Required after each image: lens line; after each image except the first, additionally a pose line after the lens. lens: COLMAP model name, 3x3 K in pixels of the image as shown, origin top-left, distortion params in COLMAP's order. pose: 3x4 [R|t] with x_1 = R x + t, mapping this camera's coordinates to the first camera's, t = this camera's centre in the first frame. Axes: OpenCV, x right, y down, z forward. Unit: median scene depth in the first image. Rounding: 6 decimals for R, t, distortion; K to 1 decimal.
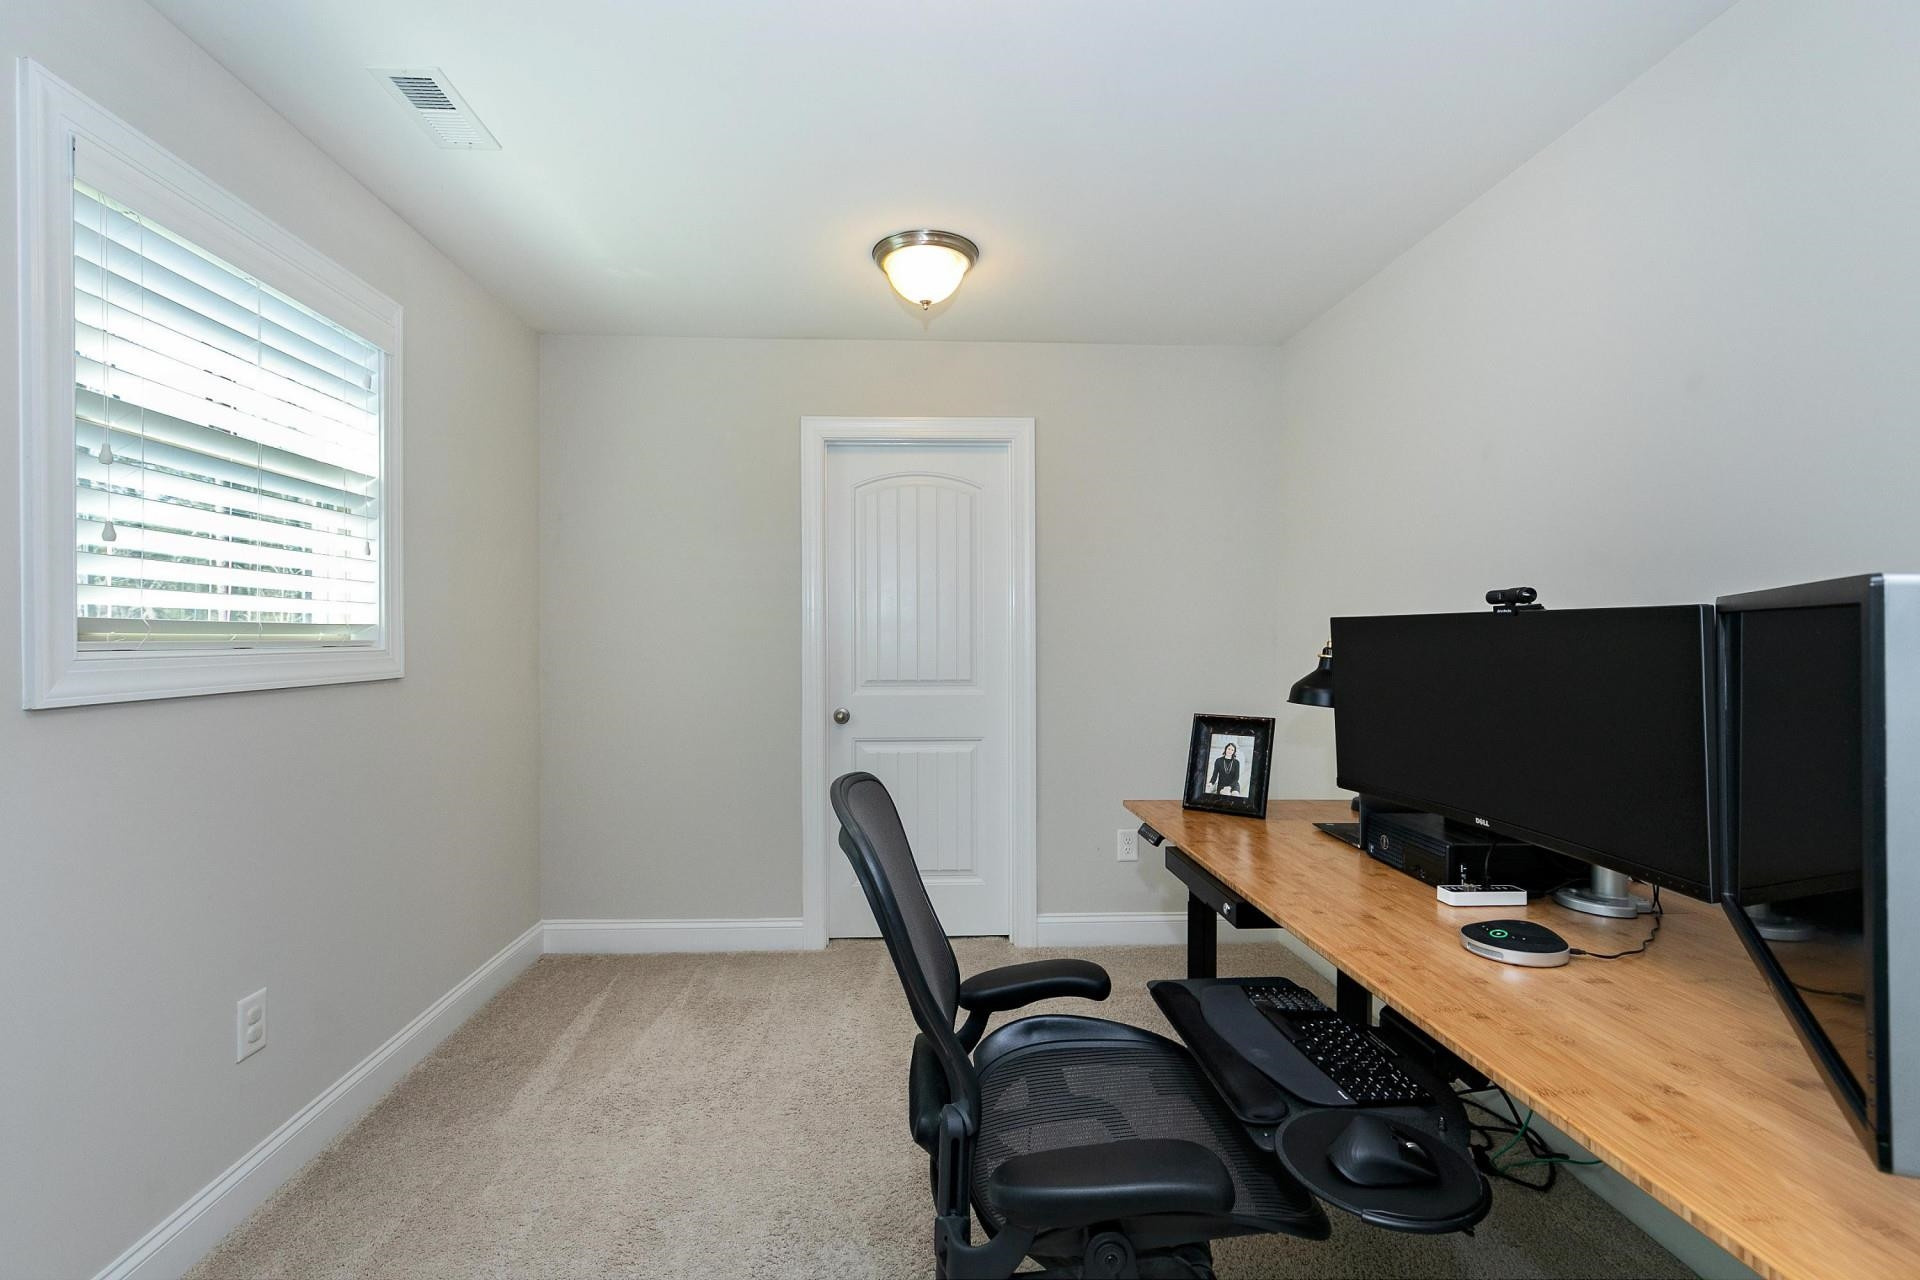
lens RADIAL K [[875.1, 0, 955.9], [0, 875.1, 635.6], [0, 0, 1]] dist [-0.005024, -0.000403]
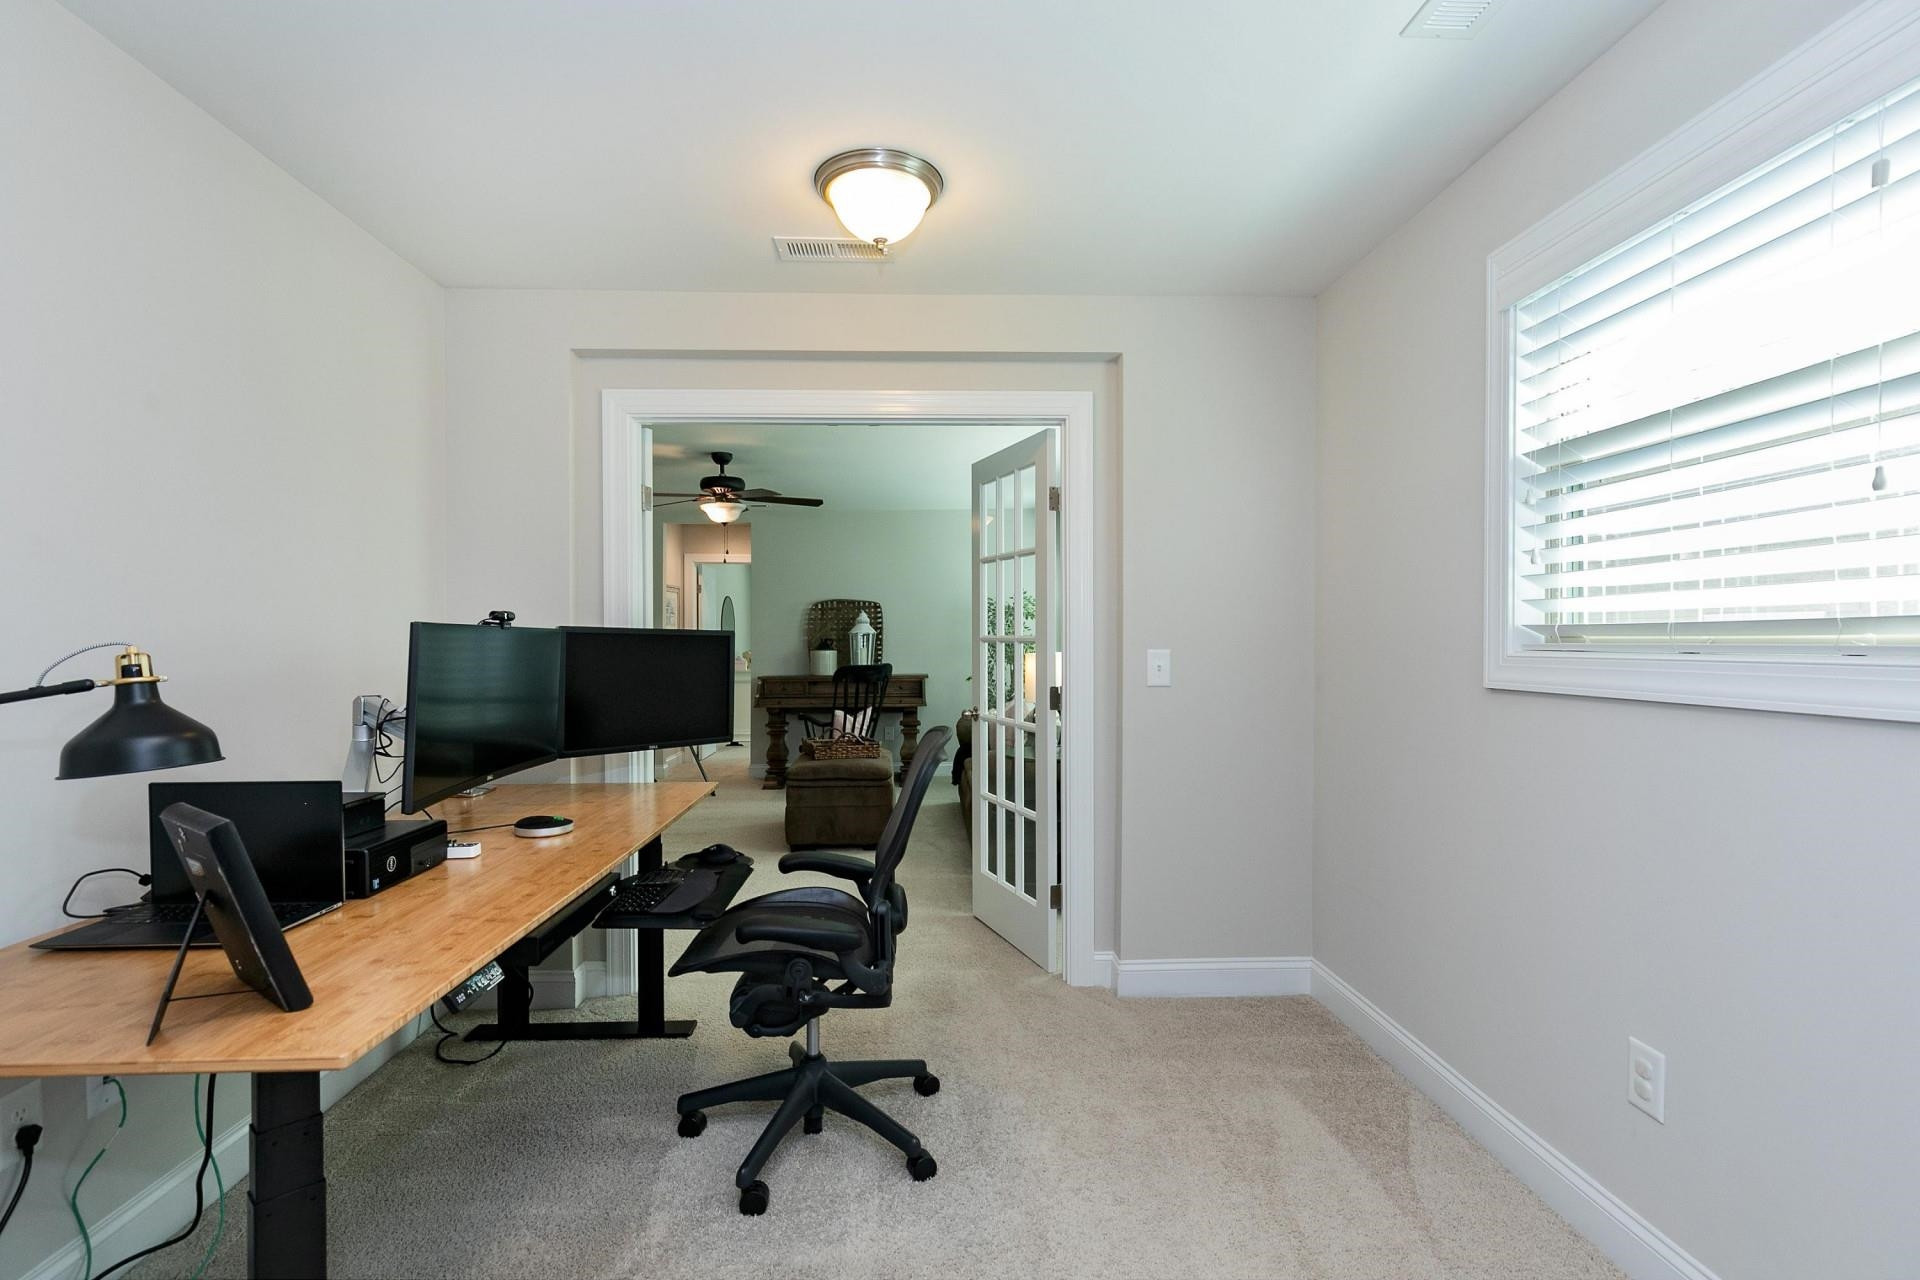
lens RADIAL K [[875.1, 0, 959.3], [0, 875.1, 640.8], [0, 0, 1]] dist [-0.005024, -0.000403]
pose [[-0.999928, 0.004102, 0.011281, -0.127477], [0.004102, 0.999992, -0.000085, -0.000158], [-0.011281, -0.000039, -0.999936, 1.938748]]
